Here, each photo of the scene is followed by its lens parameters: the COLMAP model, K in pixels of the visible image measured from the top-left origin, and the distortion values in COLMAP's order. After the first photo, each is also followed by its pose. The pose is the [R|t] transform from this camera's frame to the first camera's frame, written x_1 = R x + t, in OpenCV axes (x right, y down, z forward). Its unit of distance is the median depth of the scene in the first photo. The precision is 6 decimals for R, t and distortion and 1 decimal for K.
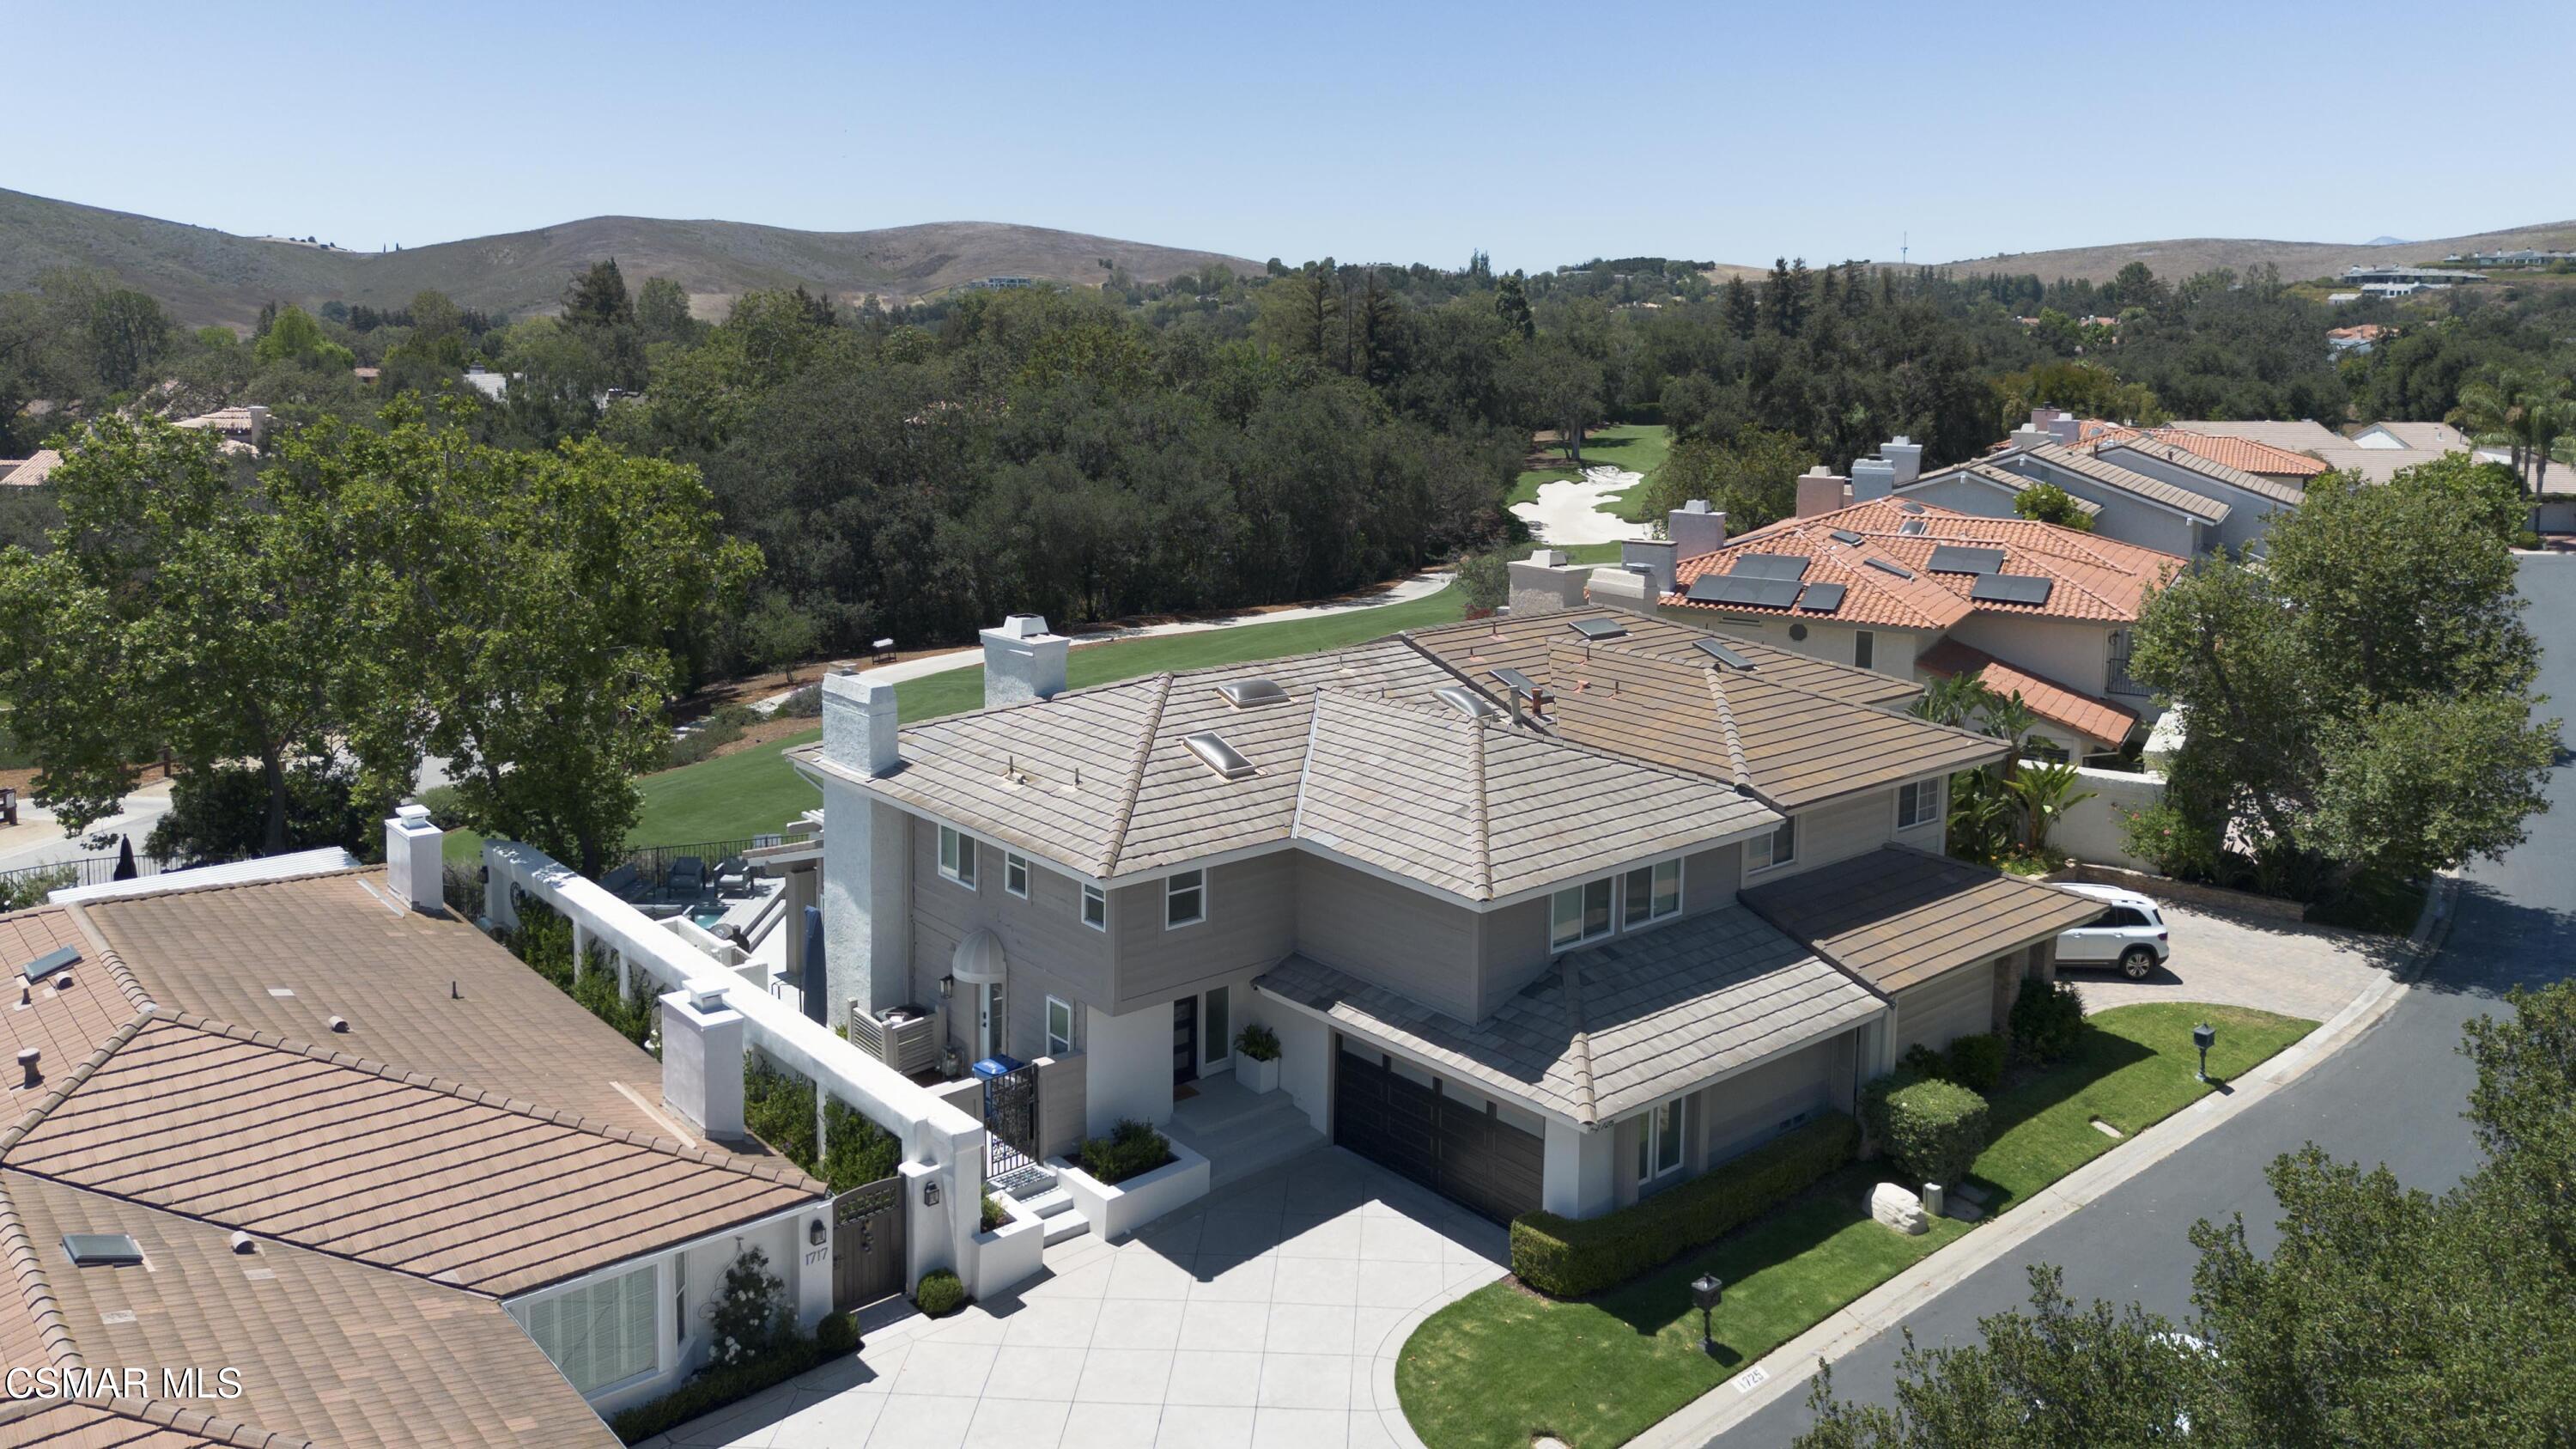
lens RADIAL K [[2066.8, 0, 1141.8], [0, 2066.8, 724.9], [0, 0, 1]] dist [0.084499, -0.091538]
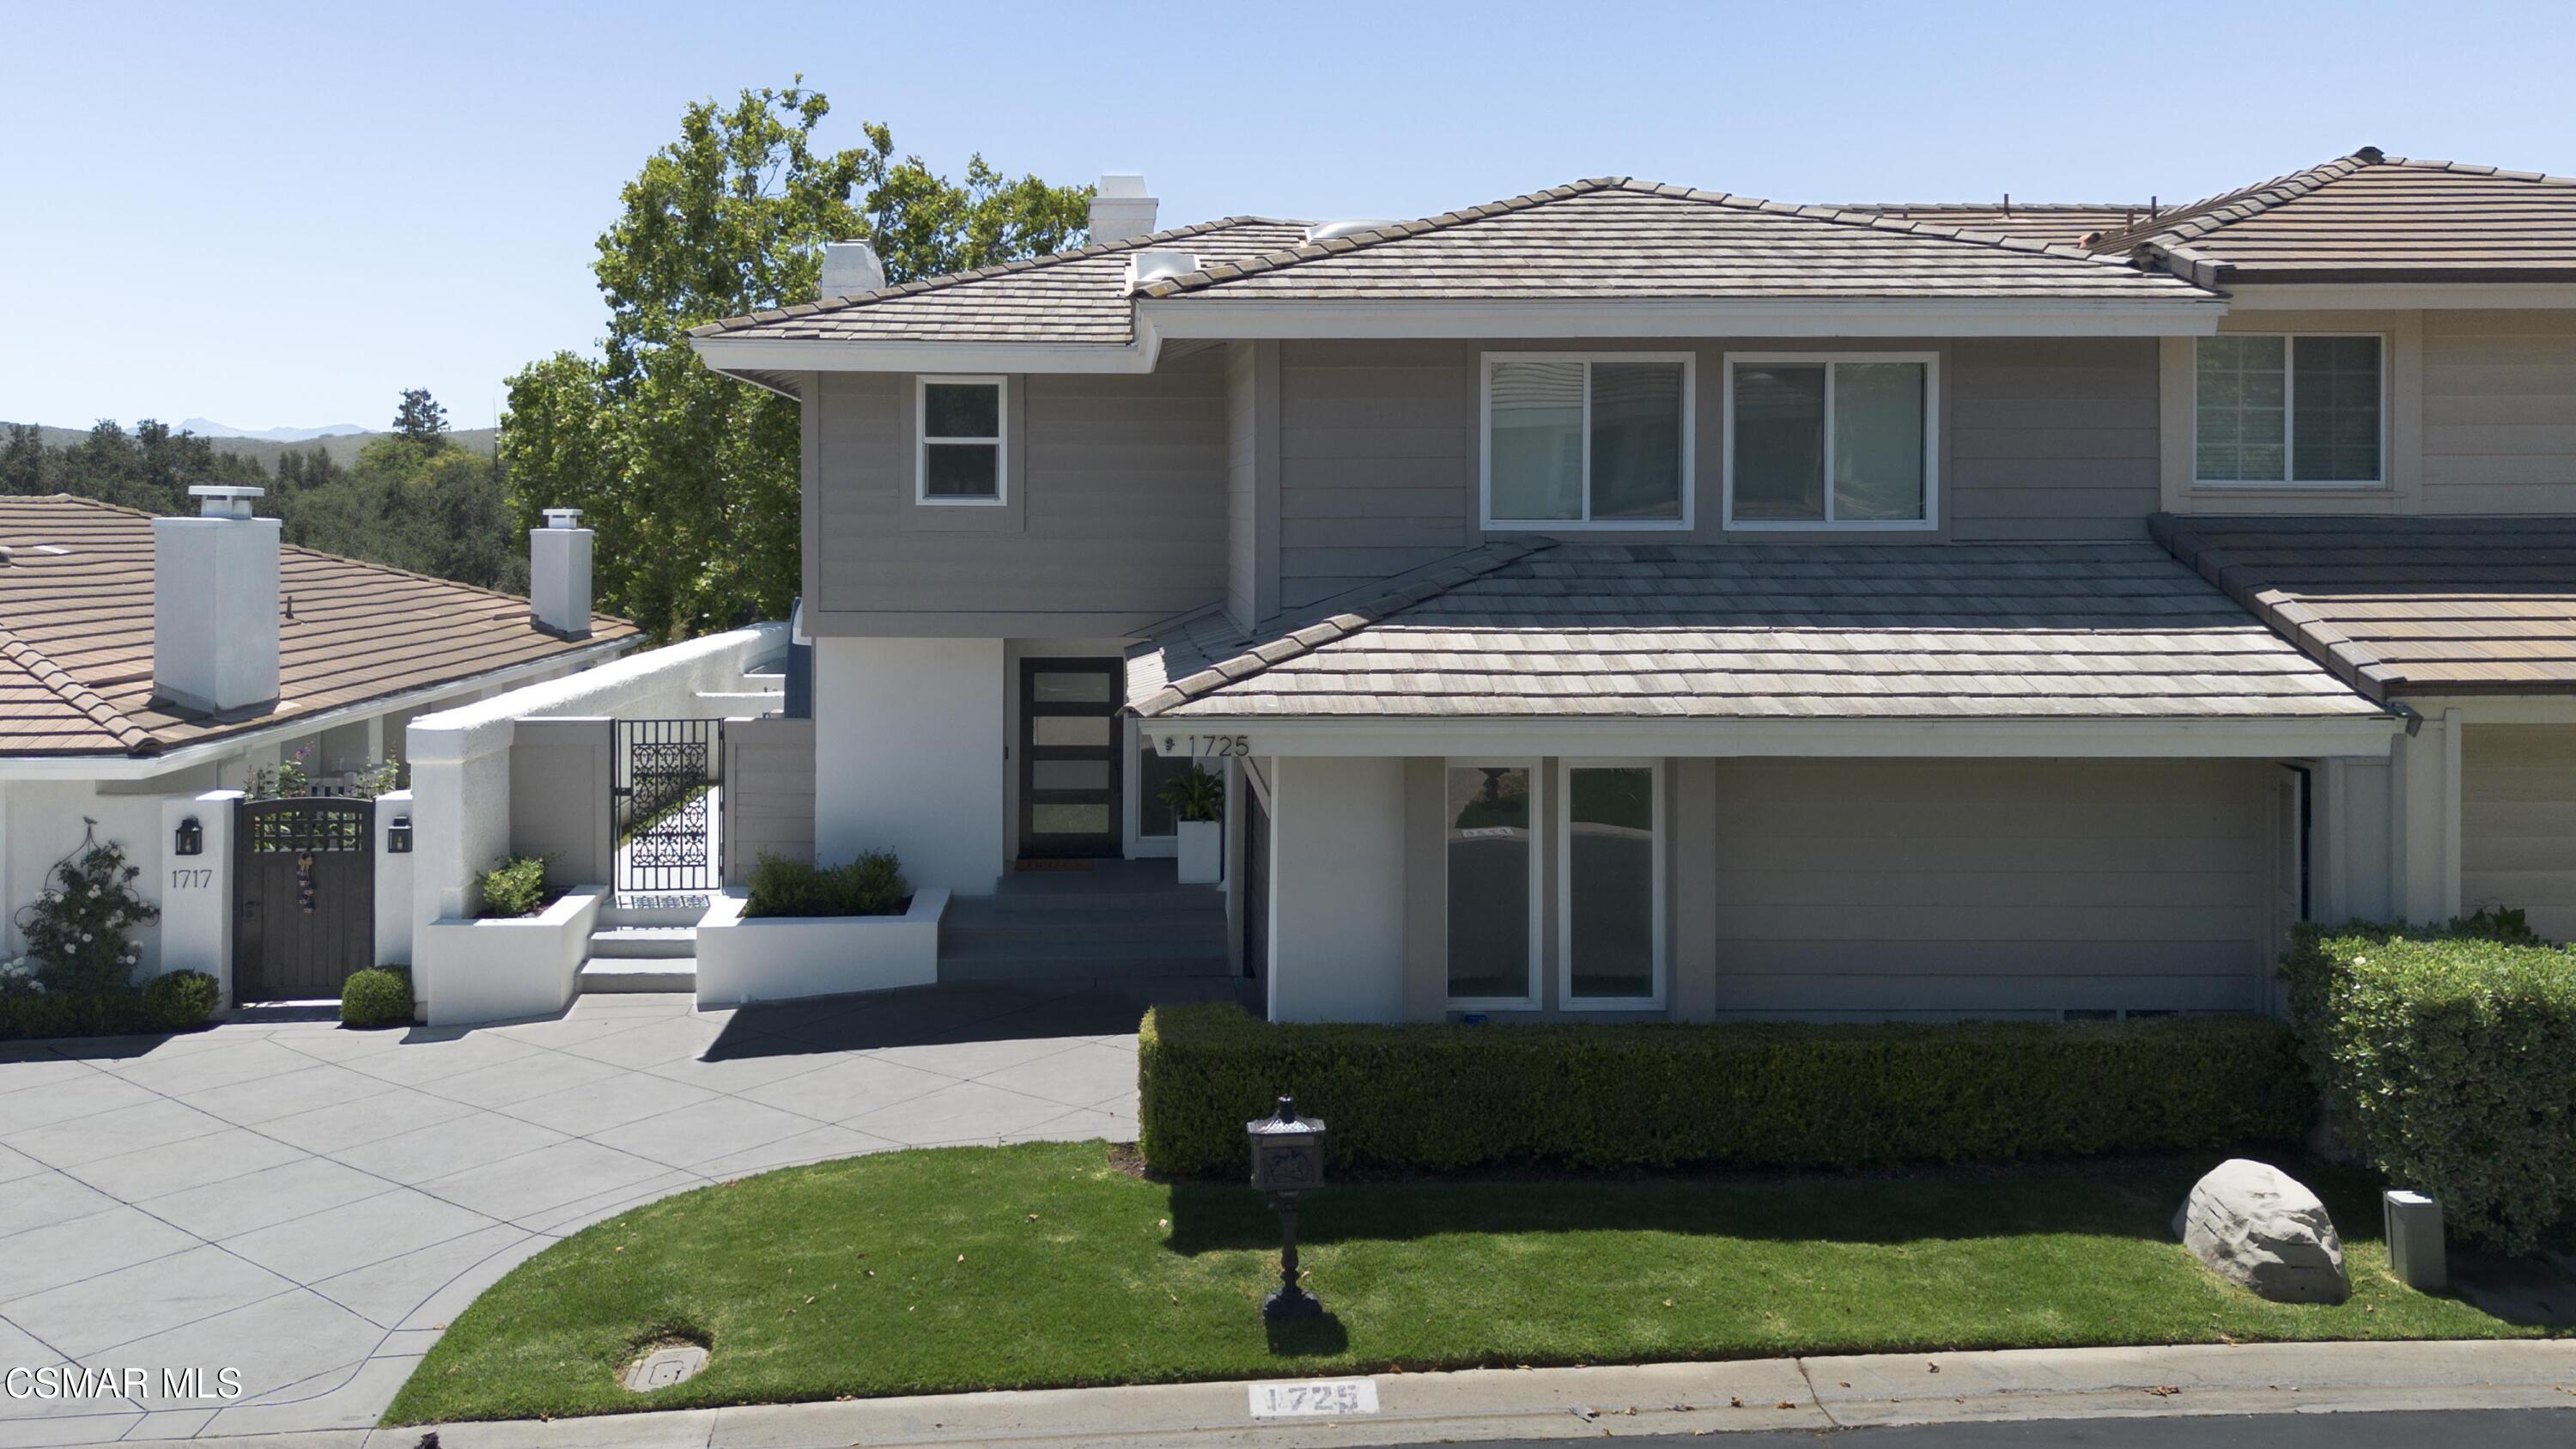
lens RADIAL K [[2066.8, 0, 1141.8], [0, 2066.8, 724.9], [0, 0, 1]] dist [0.084499, -0.091538]
pose [[0.796366, 0.059134, -0.601917, 0.422264], [-0.145925, 0.984594, -0.096337, 0.211520], [0.586947, 0.164555, 0.792726, 0.607929]]
